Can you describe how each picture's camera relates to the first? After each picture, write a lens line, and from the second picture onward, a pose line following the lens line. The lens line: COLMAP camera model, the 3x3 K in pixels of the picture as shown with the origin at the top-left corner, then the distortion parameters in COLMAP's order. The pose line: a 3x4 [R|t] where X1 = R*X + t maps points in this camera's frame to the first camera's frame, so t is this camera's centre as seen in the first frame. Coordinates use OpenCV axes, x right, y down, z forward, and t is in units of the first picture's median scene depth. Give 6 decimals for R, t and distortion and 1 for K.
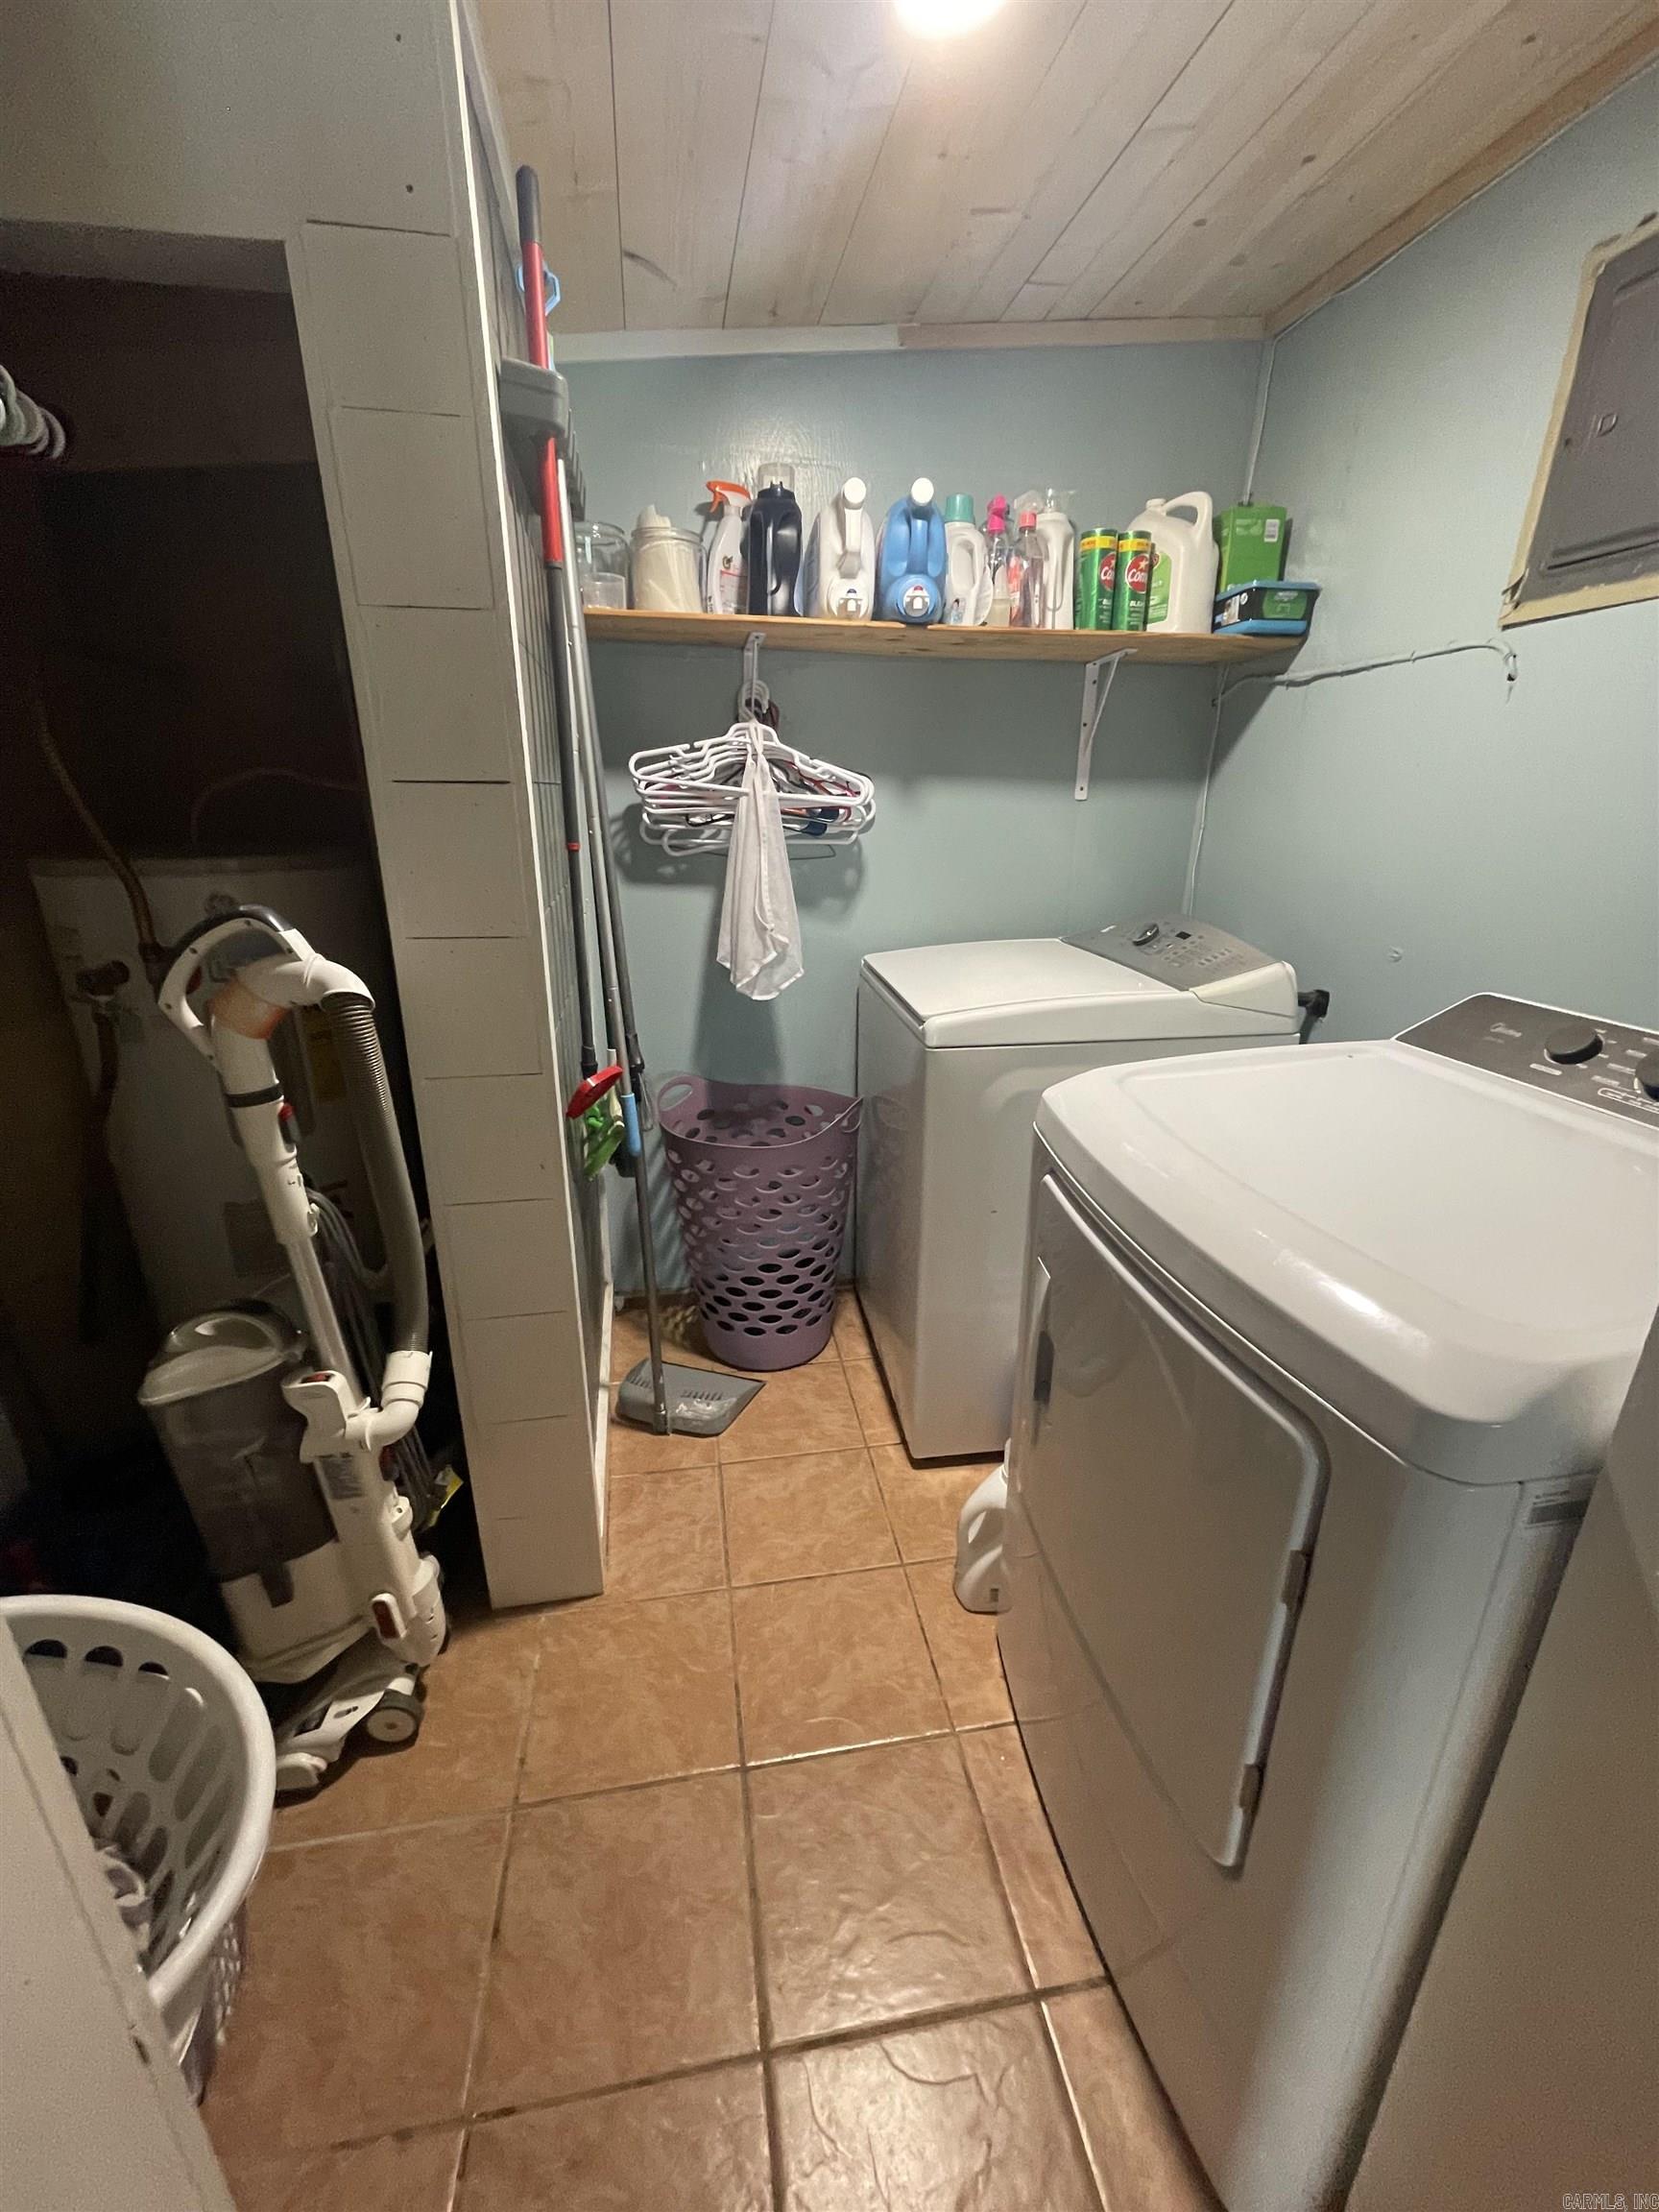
lens RADIAL K [[888.9, 0, 827.6], [0, 888.9, 1103.0], [0, 0, 1]] dist [-0.002875, 0.000315]
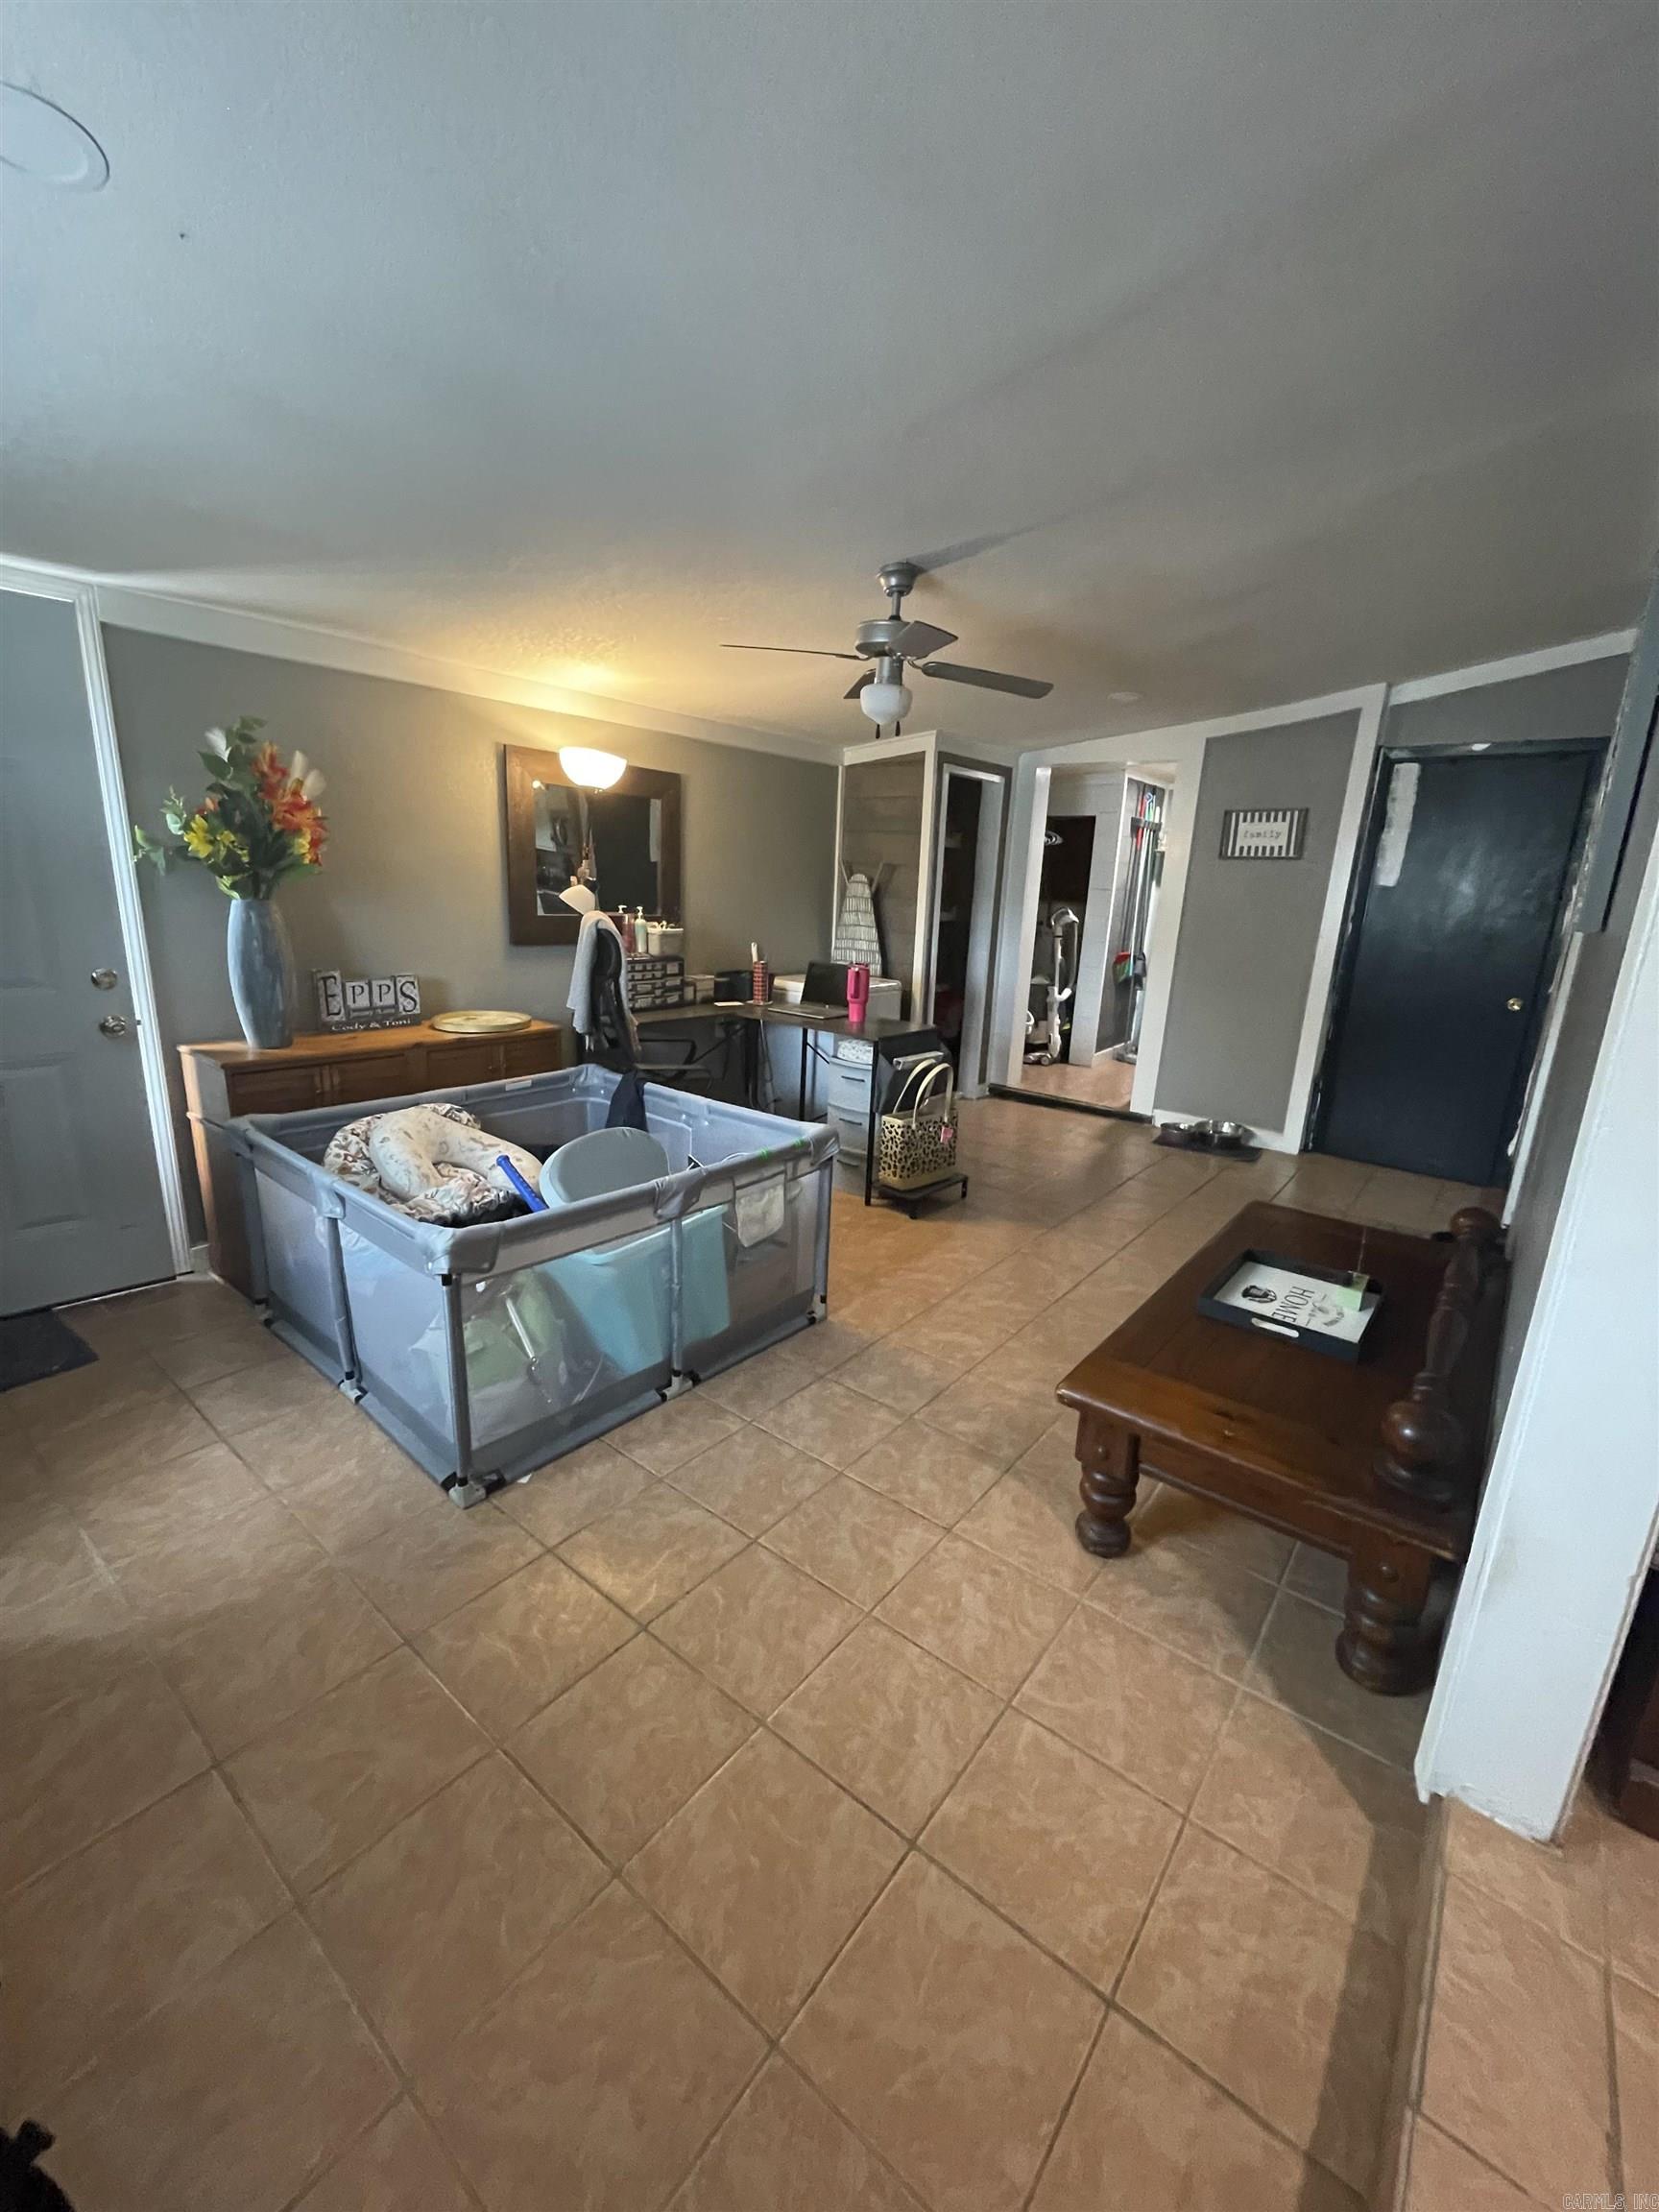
lens RADIAL K [[888.9, 0, 822.3], [0, 888.9, 1106.6], [0, 0, 1]] dist [-0.002875, 0.000315]
pose [[0.668065, 0.211100, -0.713531, 2.628083], [-0.280198, 0.959699, 0.021585, 1.301411], [0.689332, 0.185510, 0.700291, -3.819407]]
